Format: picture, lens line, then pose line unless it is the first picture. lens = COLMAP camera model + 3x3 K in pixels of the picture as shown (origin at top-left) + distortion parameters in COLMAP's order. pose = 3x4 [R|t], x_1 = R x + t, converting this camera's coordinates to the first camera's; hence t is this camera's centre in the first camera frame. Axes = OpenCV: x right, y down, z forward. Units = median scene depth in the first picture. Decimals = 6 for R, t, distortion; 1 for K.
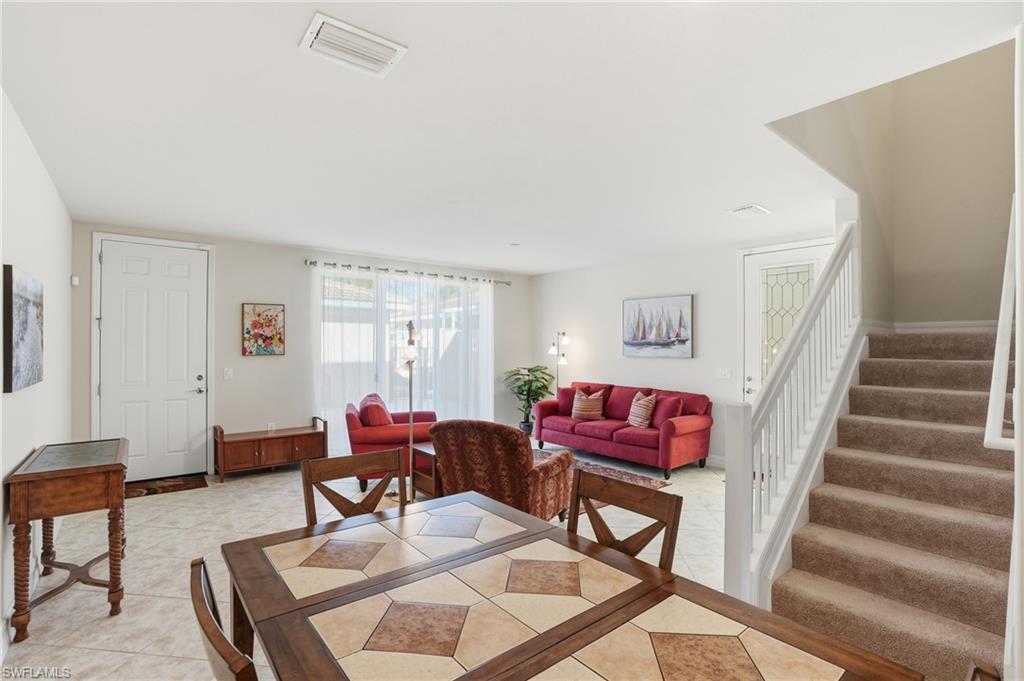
lens RADIAL K [[477.7, 0, 517.3], [0, 477.7, 345.9], [0, 0, 1]] dist [-0.051081, 0.014767]
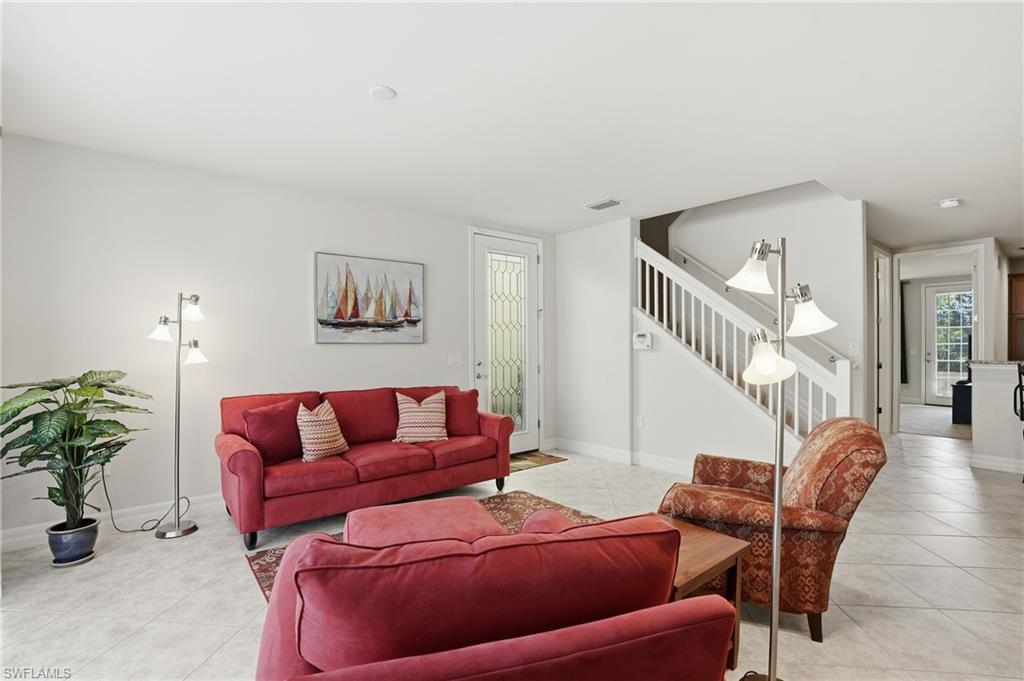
lens RADIAL K [[477.7, 0, 512.9], [0, 477.7, 344.4], [0, 0, 1]] dist [-0.051081, 0.014767]
pose [[0.028103, 0.004214, 0.999596, -0.405510], [0.016264, 0.999857, -0.004672, 0.031325], [-0.999473, 0.016389, 0.028030, 0.781408]]
